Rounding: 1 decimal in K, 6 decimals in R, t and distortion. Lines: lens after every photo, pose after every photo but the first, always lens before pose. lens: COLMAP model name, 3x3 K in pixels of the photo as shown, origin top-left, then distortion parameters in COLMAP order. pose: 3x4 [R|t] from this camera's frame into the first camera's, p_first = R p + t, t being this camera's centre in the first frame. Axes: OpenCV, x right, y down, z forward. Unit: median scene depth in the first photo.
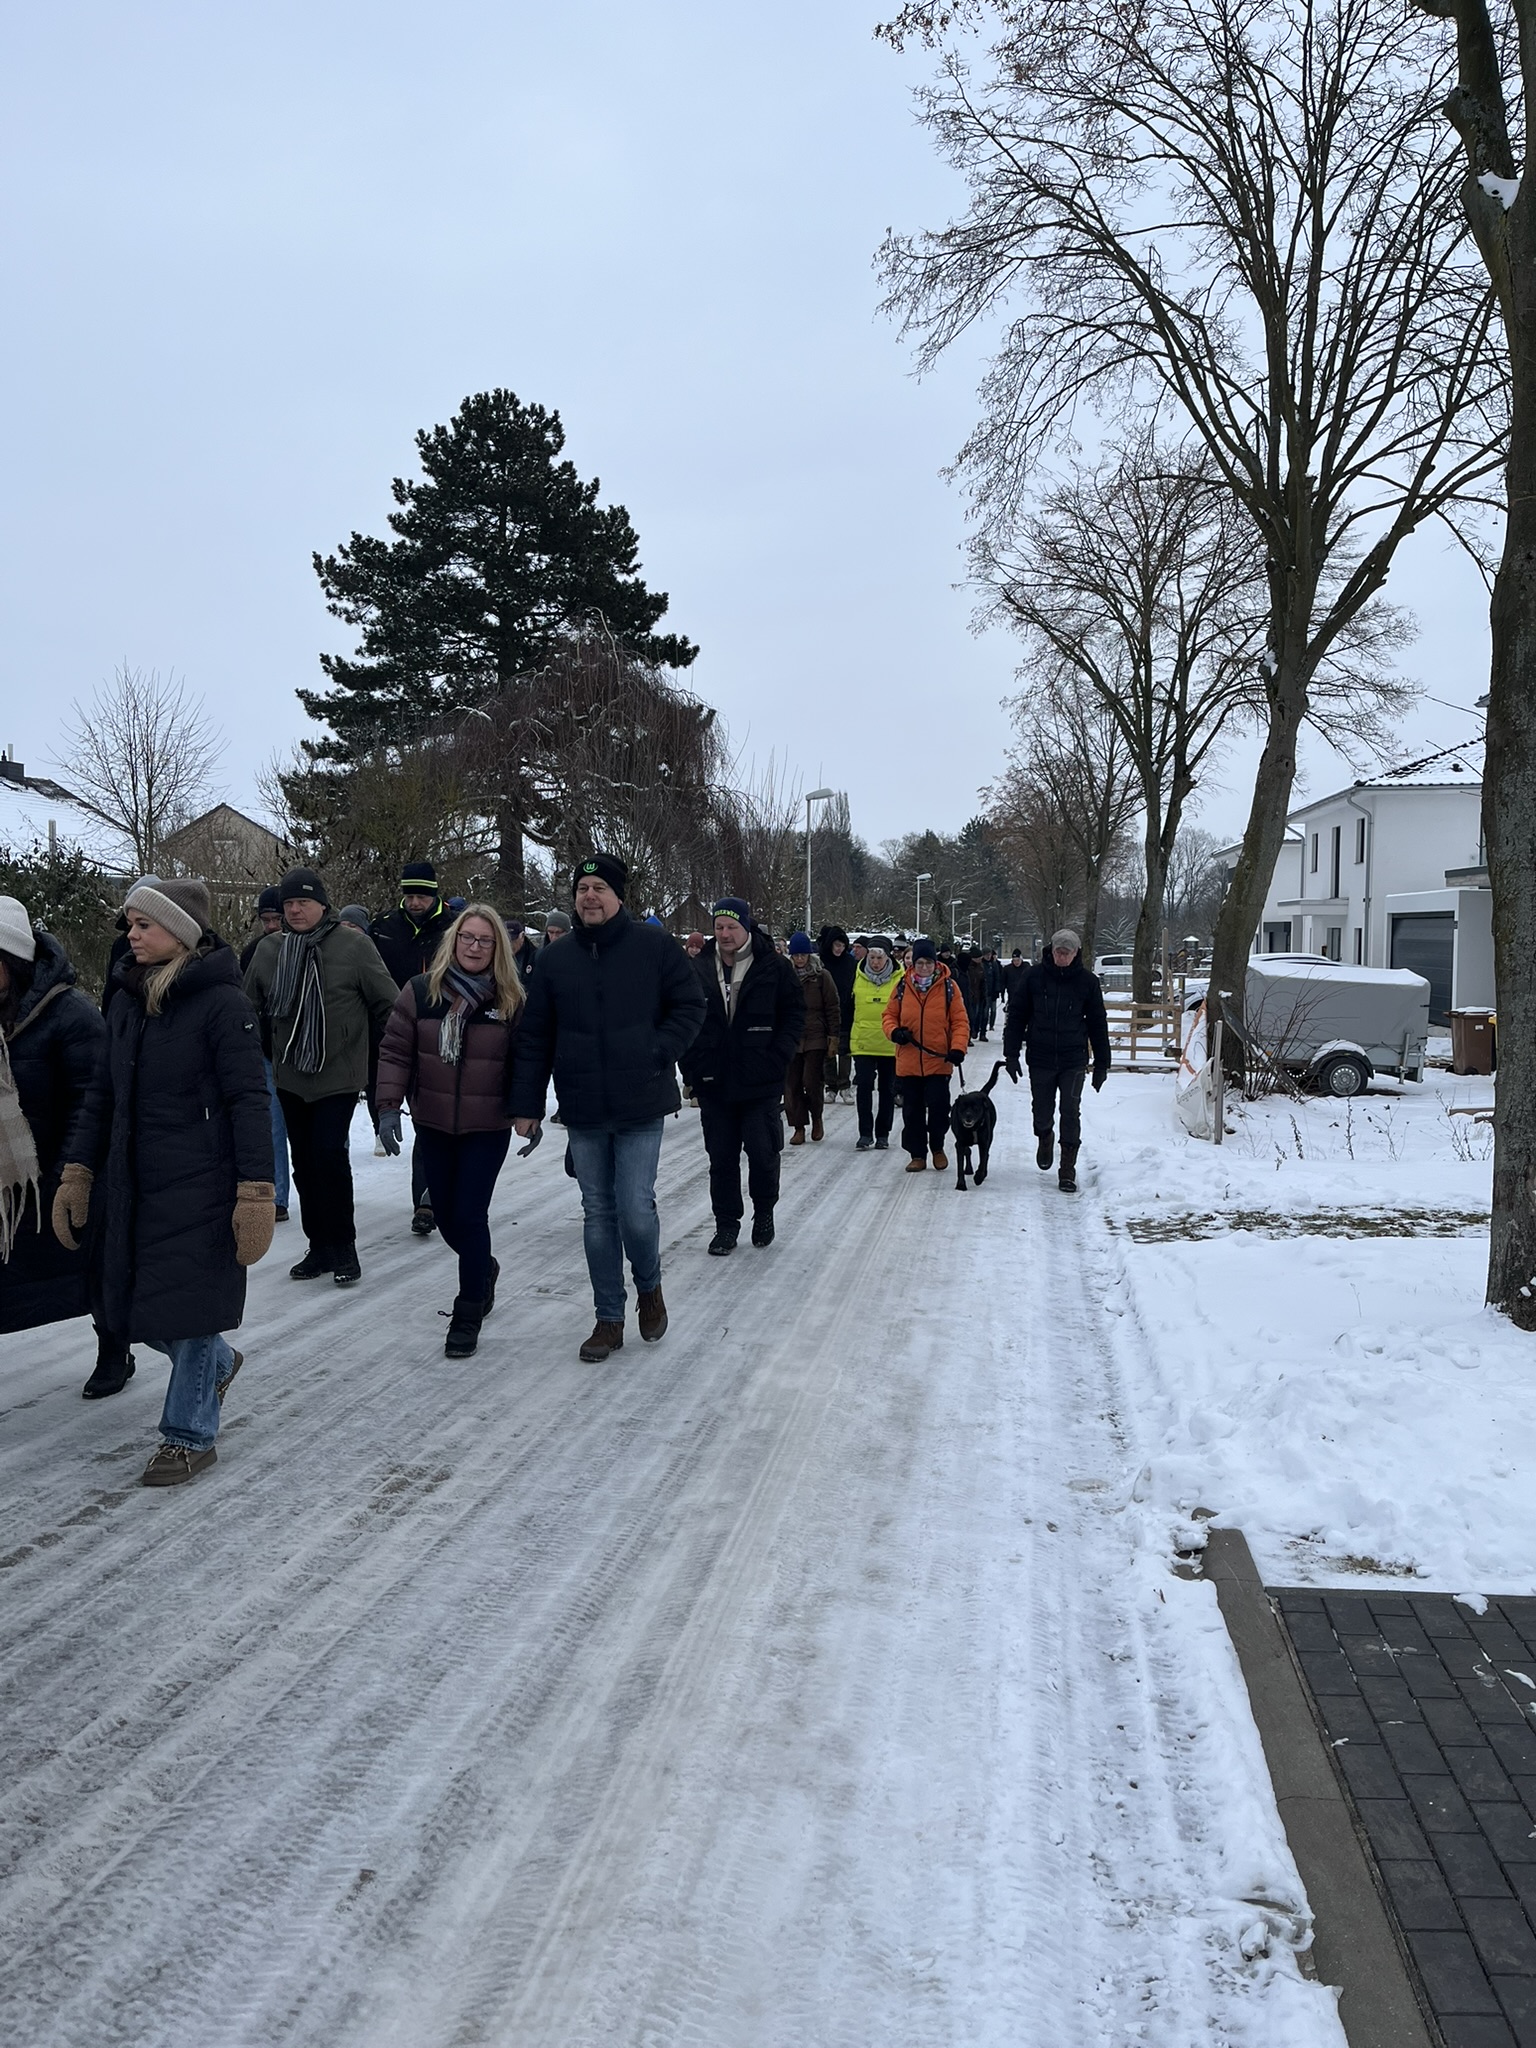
lens RADIAL K [[1549.8, 0, 787.8], [0, 1549.8, 1016.3], [0, 0, 1]] dist [0.054346, -0.047541]
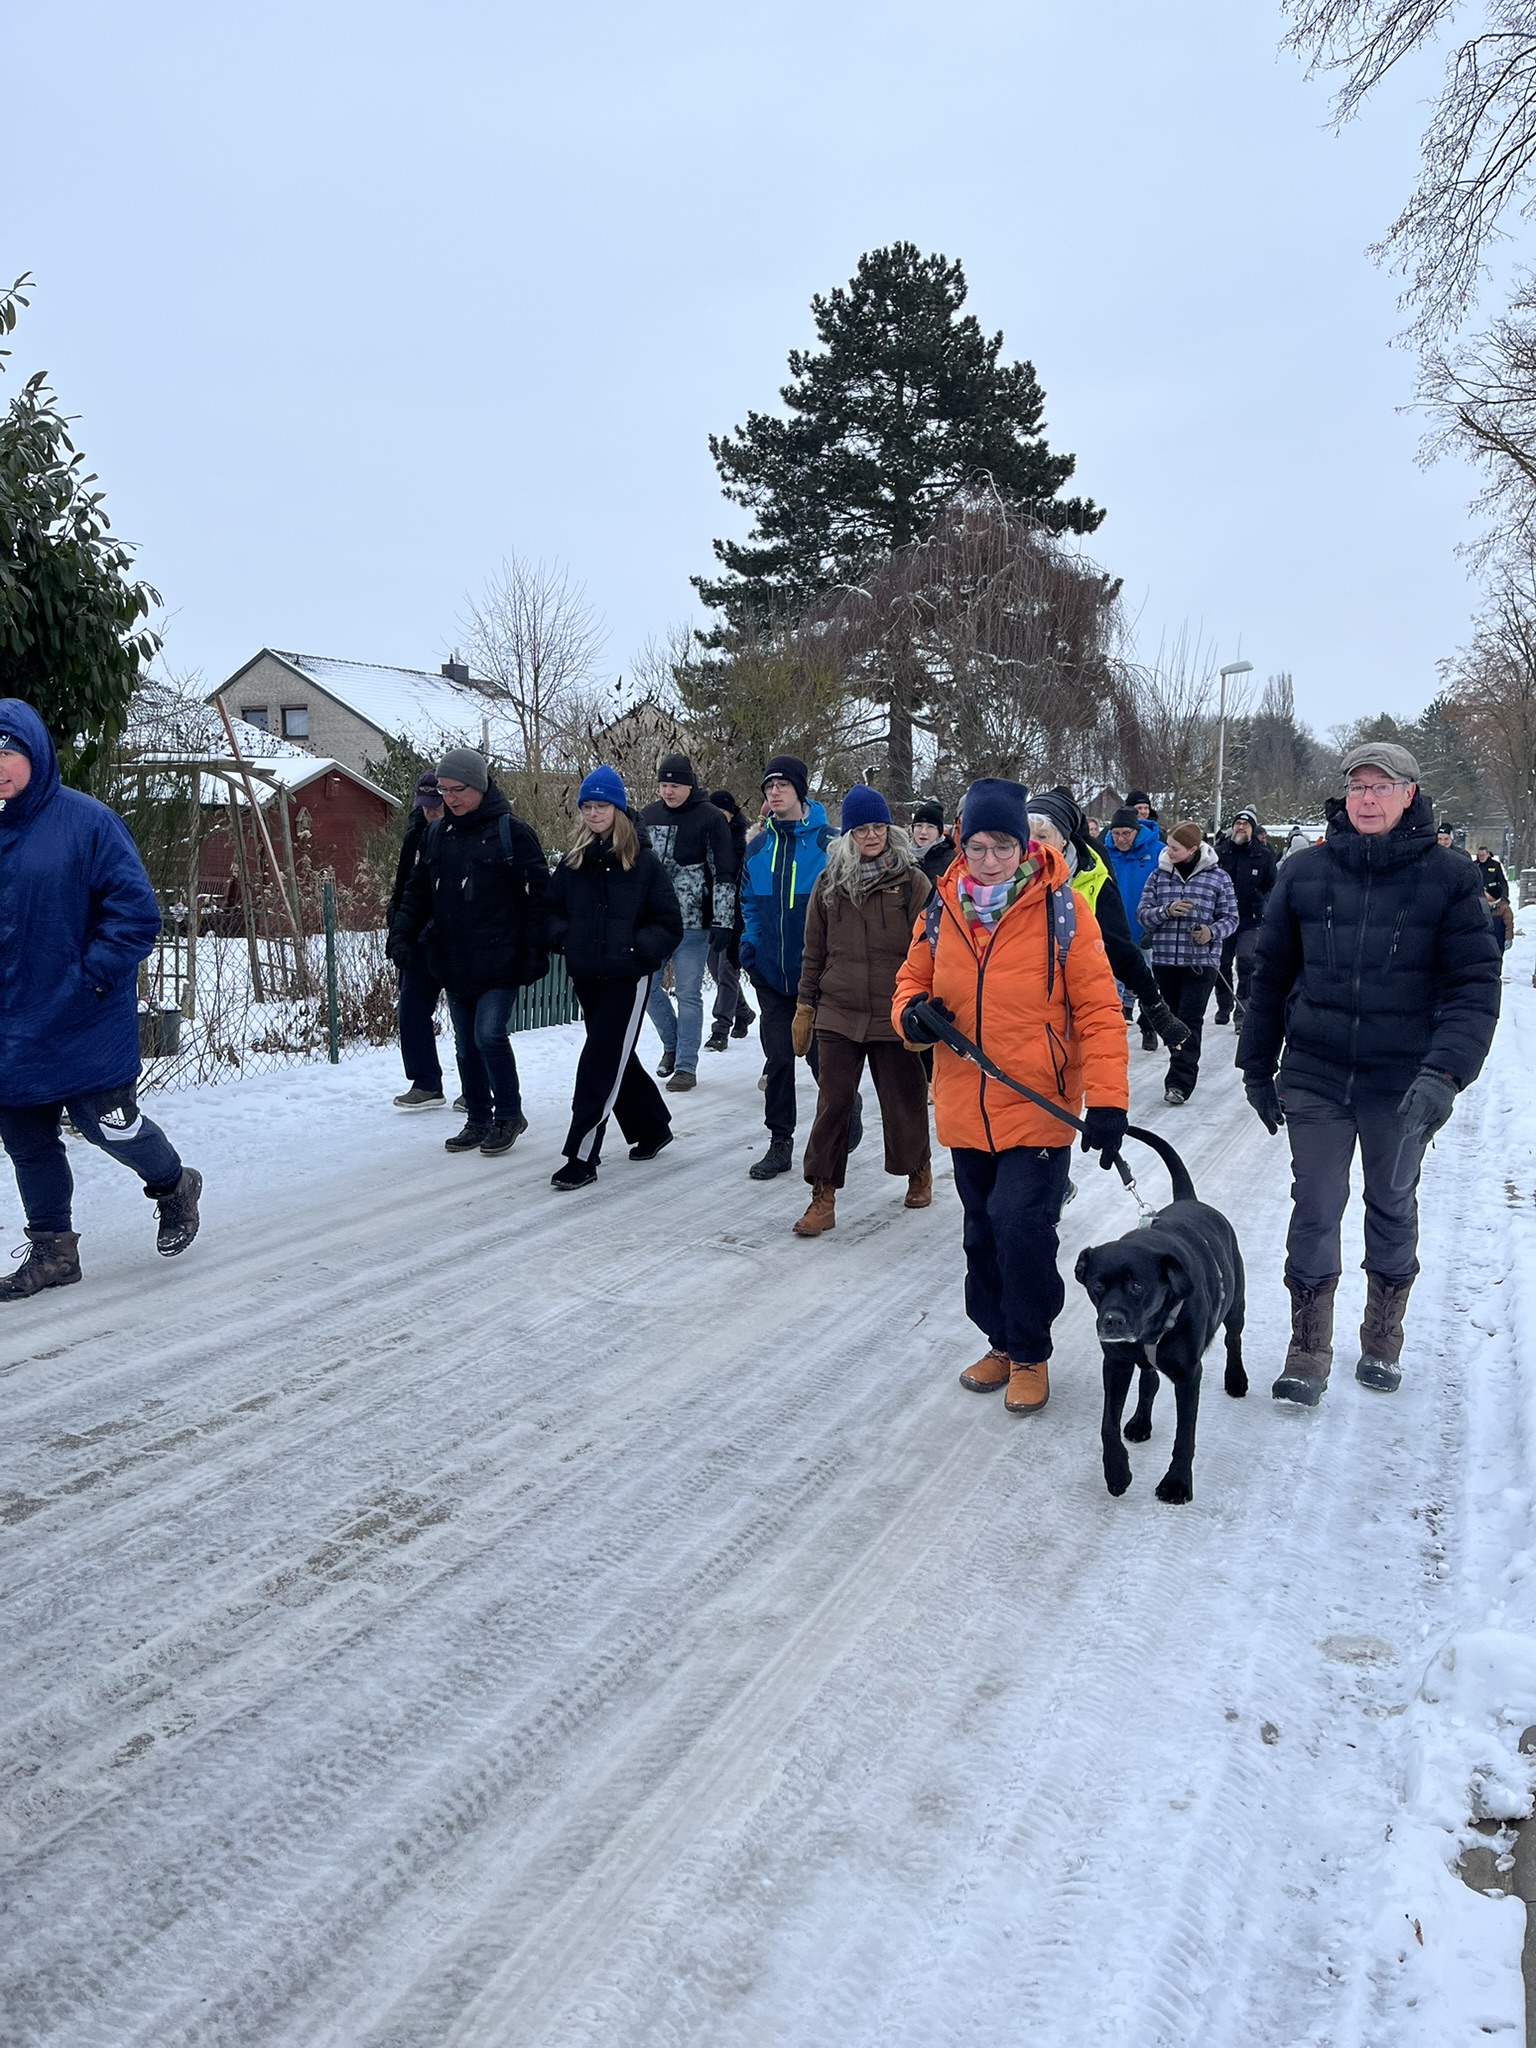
lens RADIAL K [[1549.8, 0, 787.8], [0, 1549.8, 1016.3], [0, 0, 1]] dist [0.054346, -0.047541]
pose [[0.963248, 0.032441, -0.266649, 0.034617], [-0.014565, 0.997528, 0.068747, 0.000434], [0.268220, -0.062336, 0.961339, 0.088880]]
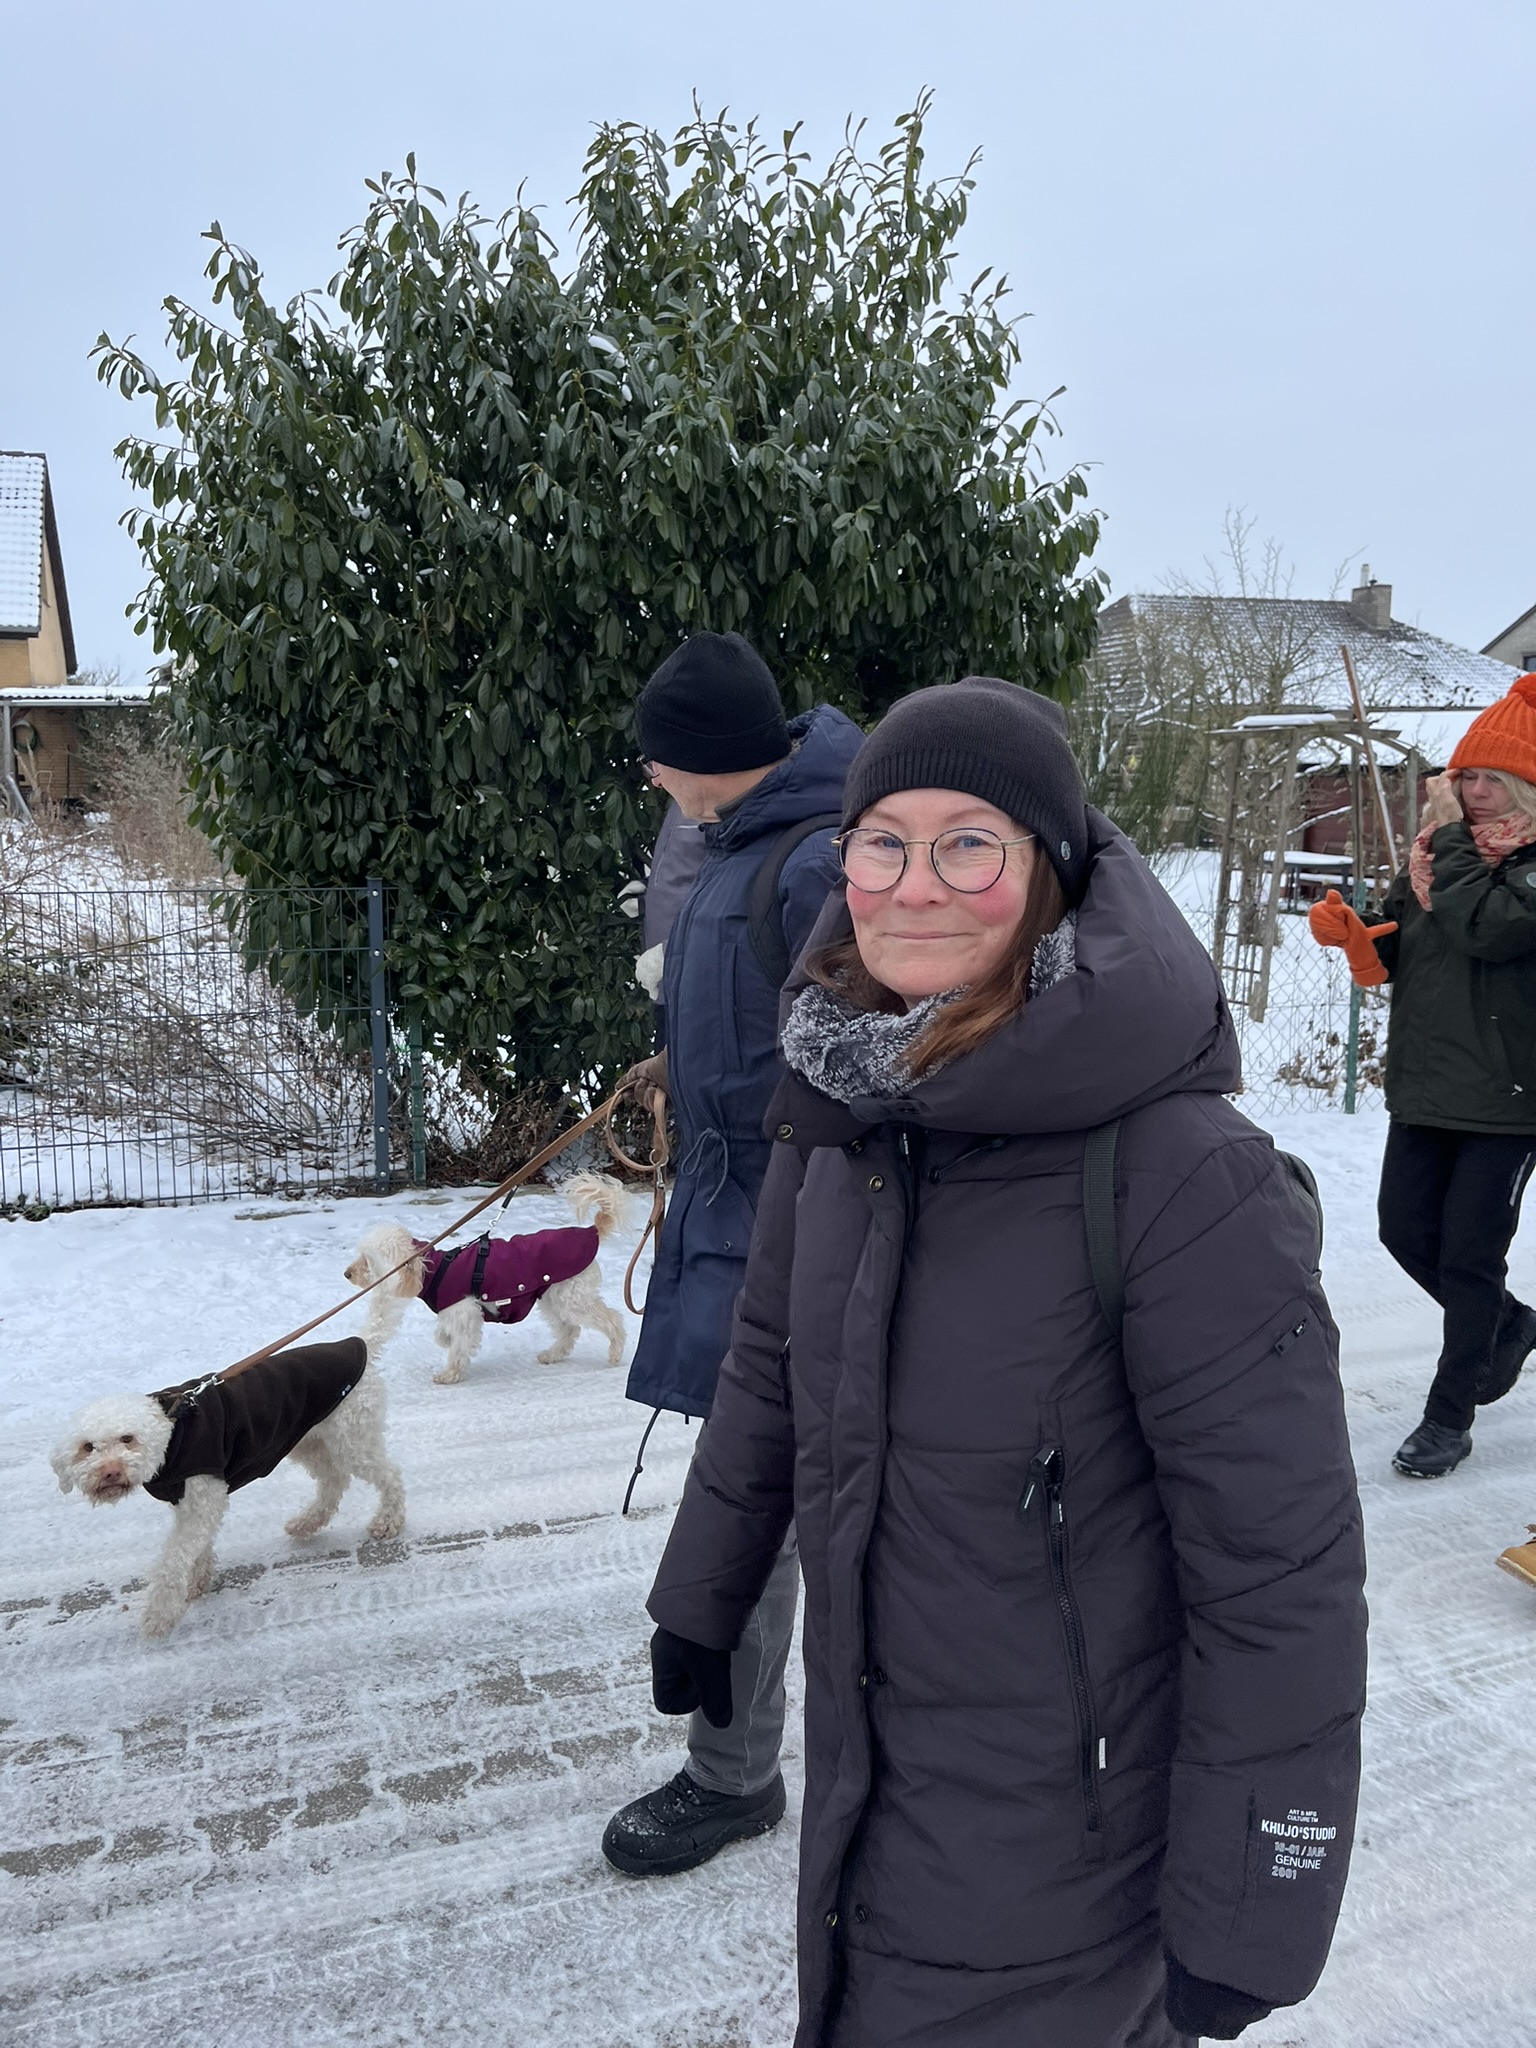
lens RADIAL K [[1547.0, 0, 788.4], [0, 1547.0, 1006.3], [0, 0, 1]] dist [0.041907, -0.026484]
pose [[0.487648, 0.118699, -0.864933, 0.025830], [-0.040790, 0.992730, 0.113240, -0.012135], [0.872087, -0.019940, 0.488945, 0.215085]]
